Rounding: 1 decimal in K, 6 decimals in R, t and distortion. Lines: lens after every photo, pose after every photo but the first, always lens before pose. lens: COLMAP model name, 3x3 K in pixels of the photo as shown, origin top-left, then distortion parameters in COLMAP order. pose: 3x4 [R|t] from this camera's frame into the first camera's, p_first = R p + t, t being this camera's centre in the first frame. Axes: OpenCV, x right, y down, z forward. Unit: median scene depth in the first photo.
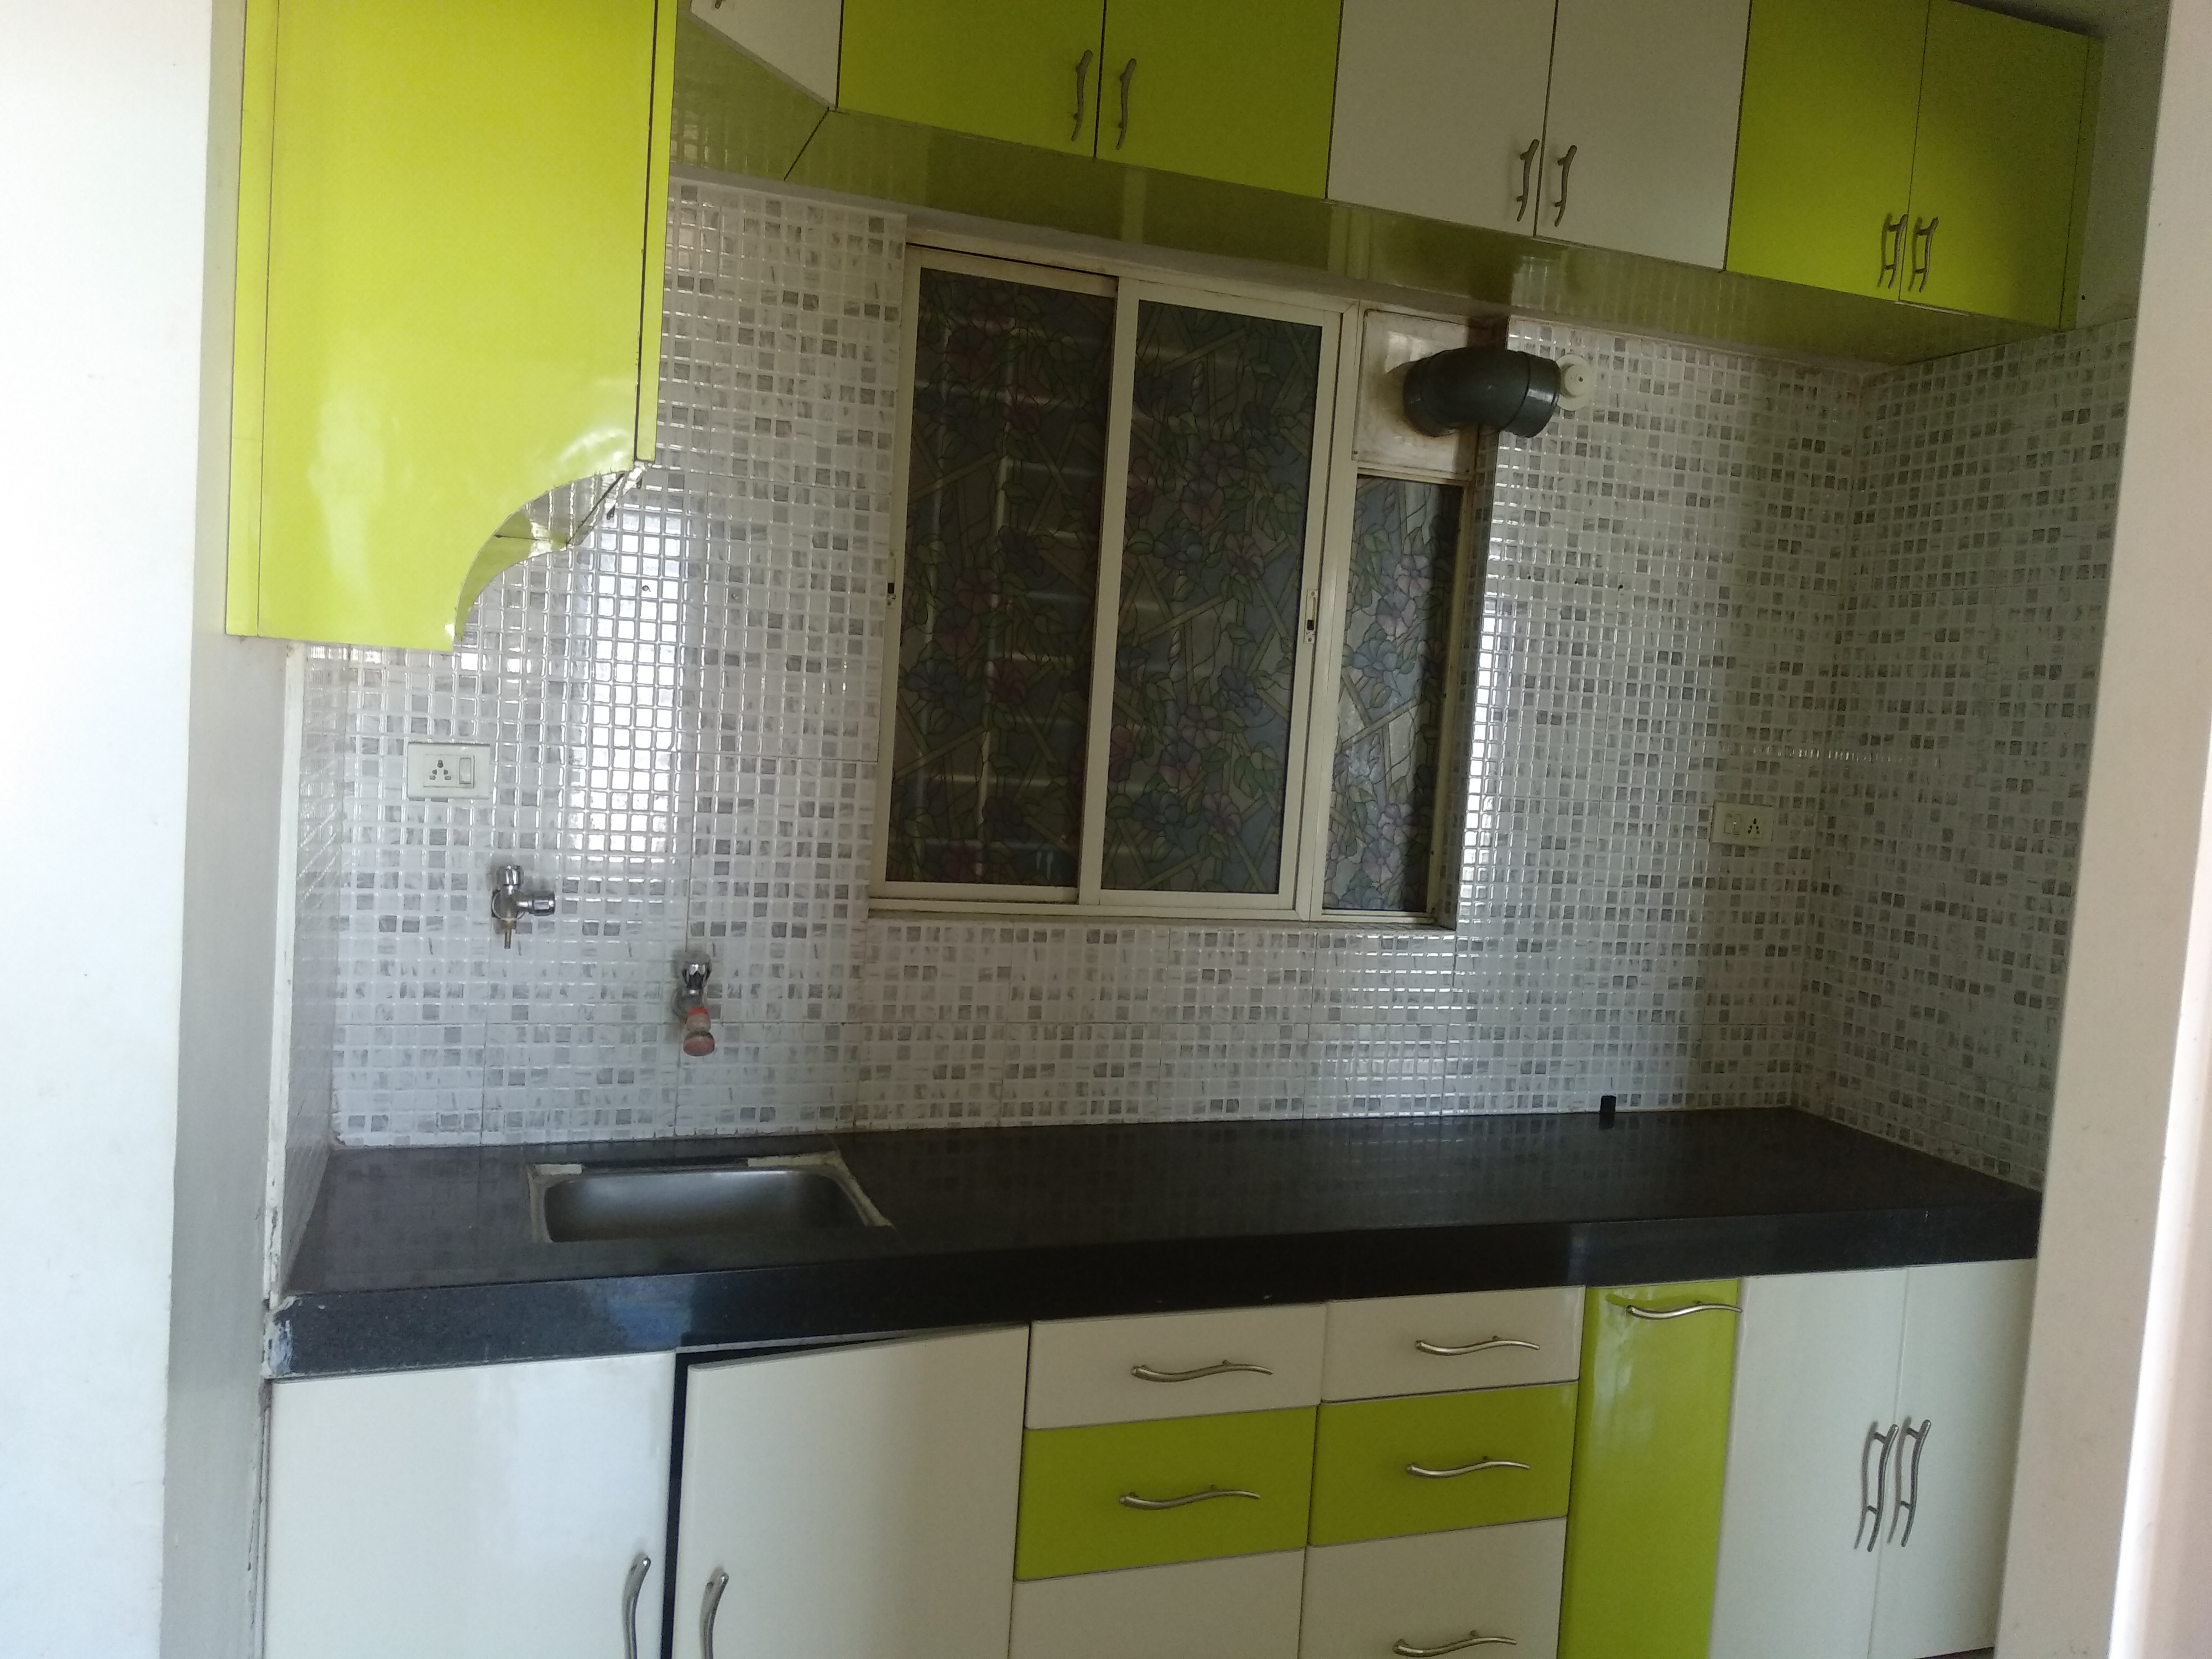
lens RADIAL K [[1706.8, 0, 1106.0], [0, 1706.8, 829.5], [0, 0, 1]] dist [0.147836, -0.336311]
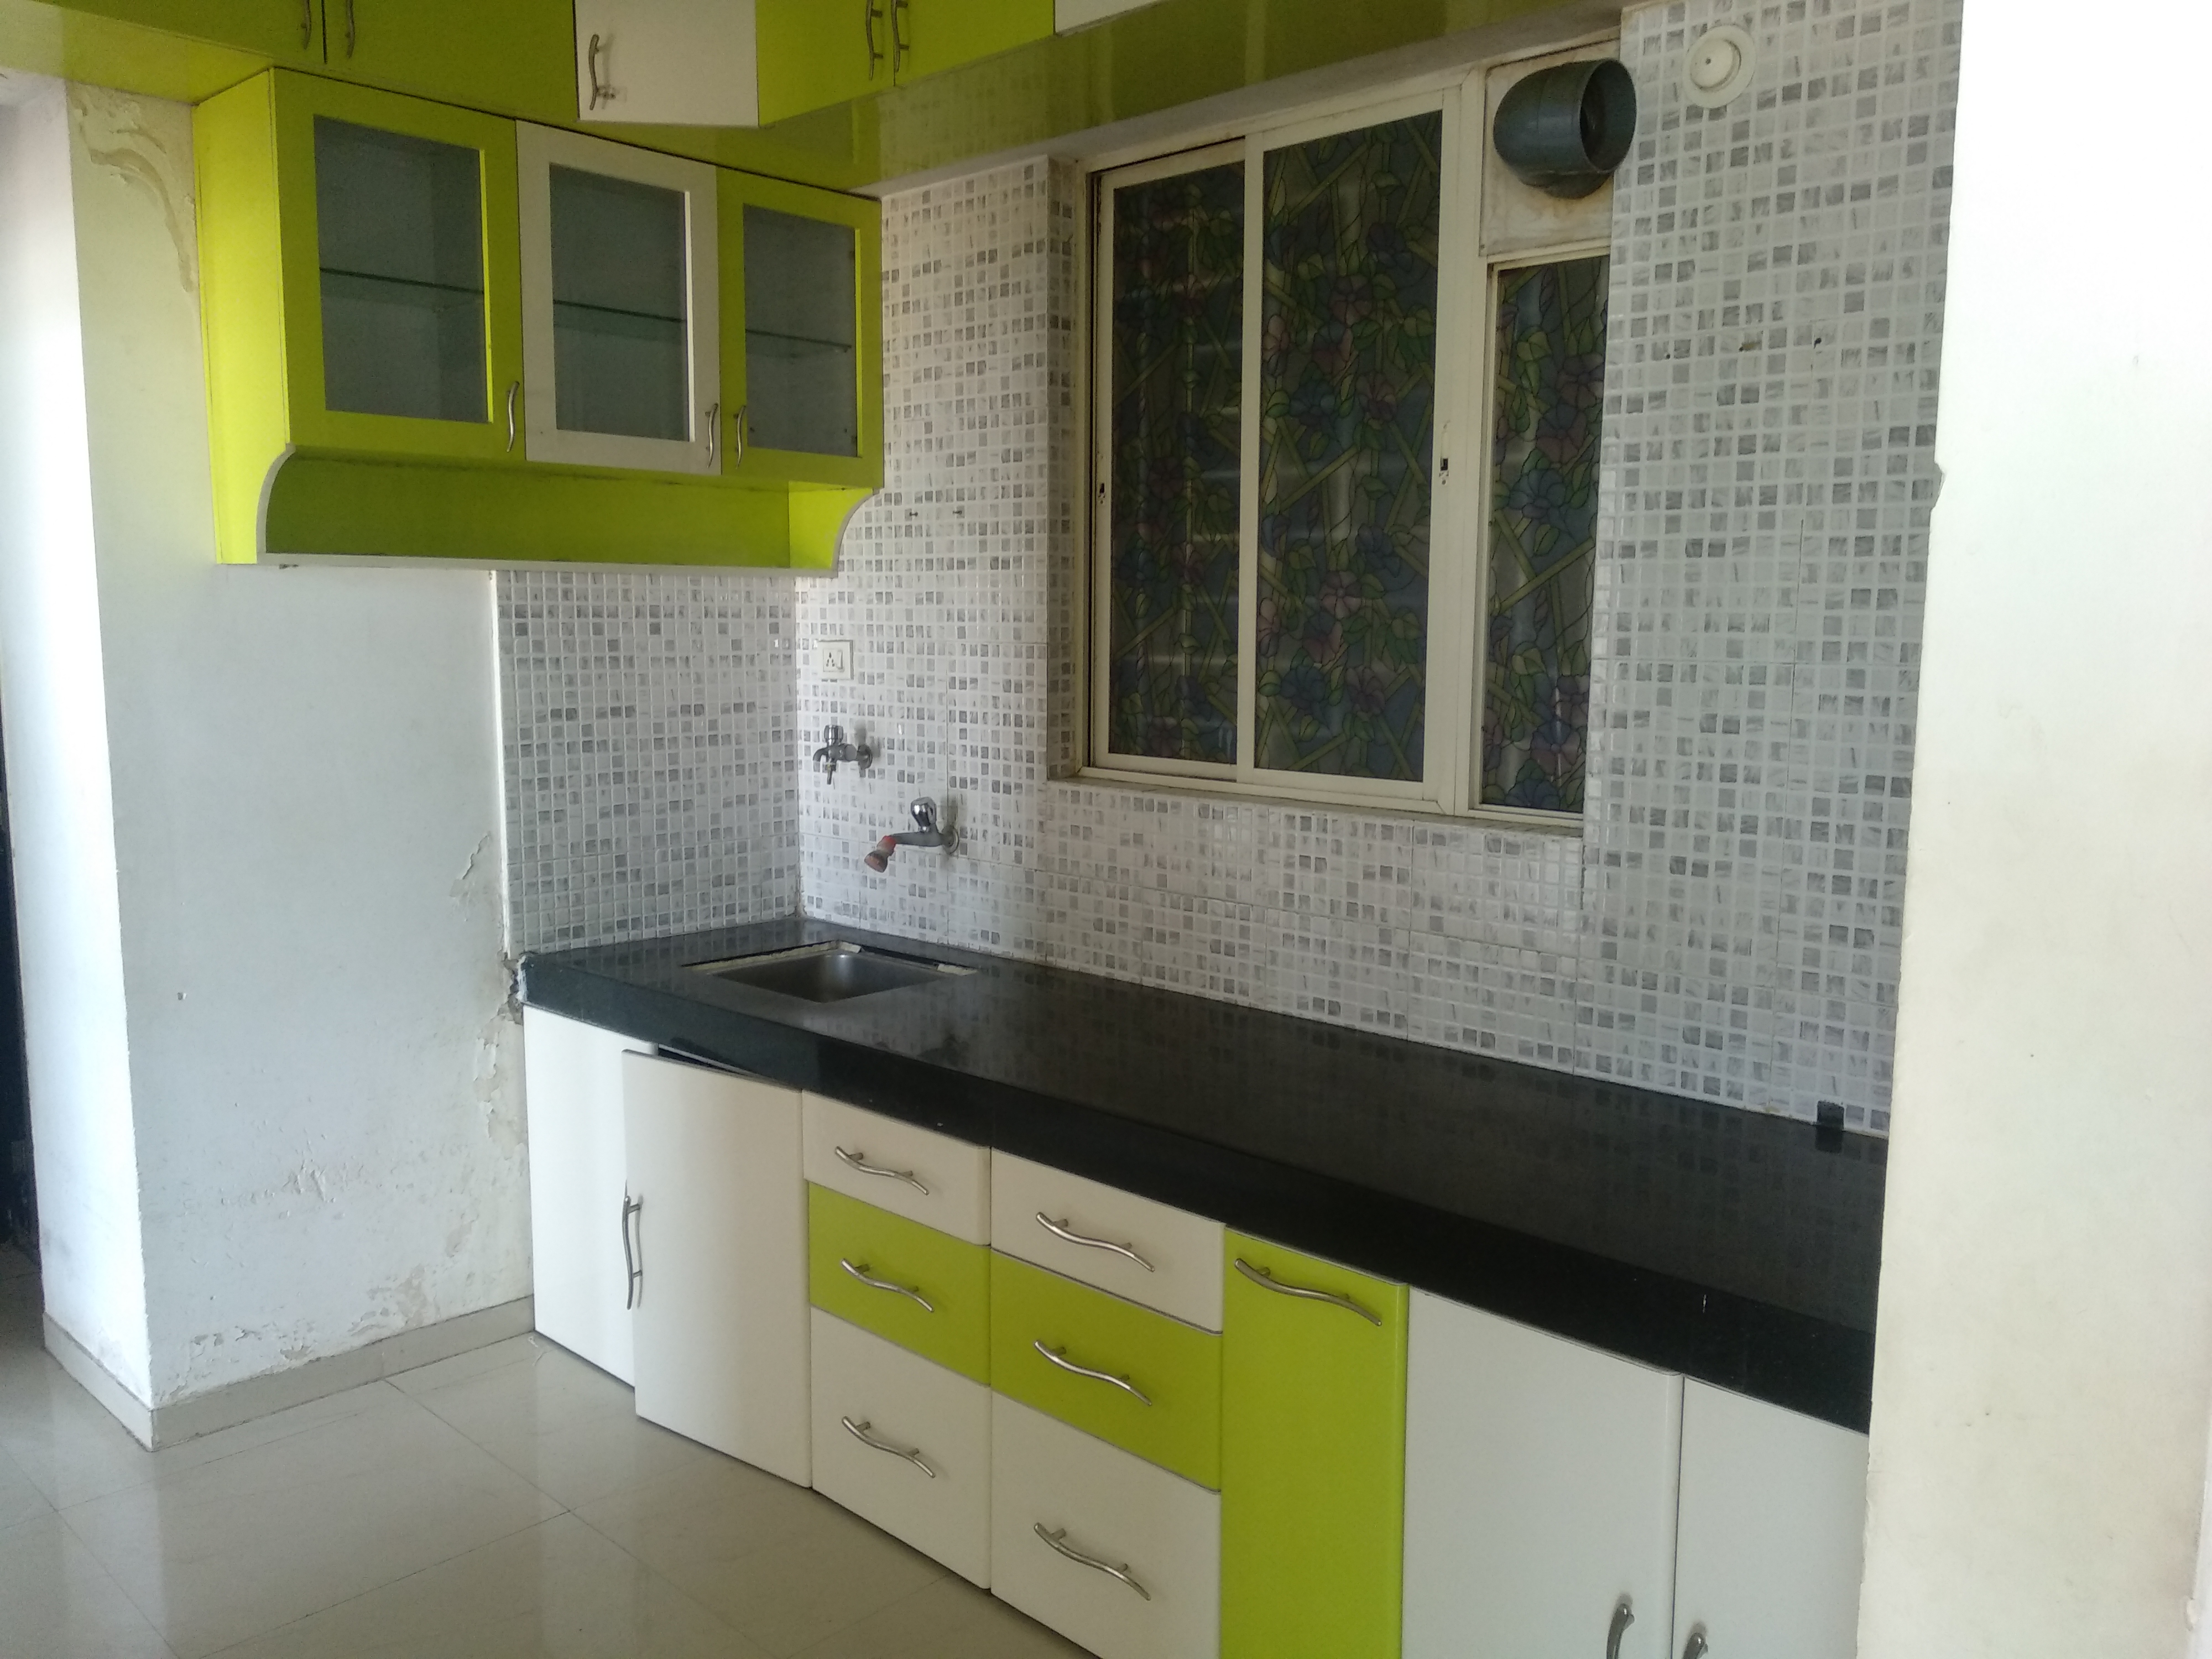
lens RADIAL K [[1748.0, 0, 1106.0], [0, 1748.0, 829.5], [0, 0, 1]] dist [0.126665, -0.171755]
pose [[0.434457, 0.048272, -0.899398, 0.891440], [-0.045002, 0.998479, 0.031852, 0.043240], [0.899568, 0.026637, 0.435968, 0.499547]]
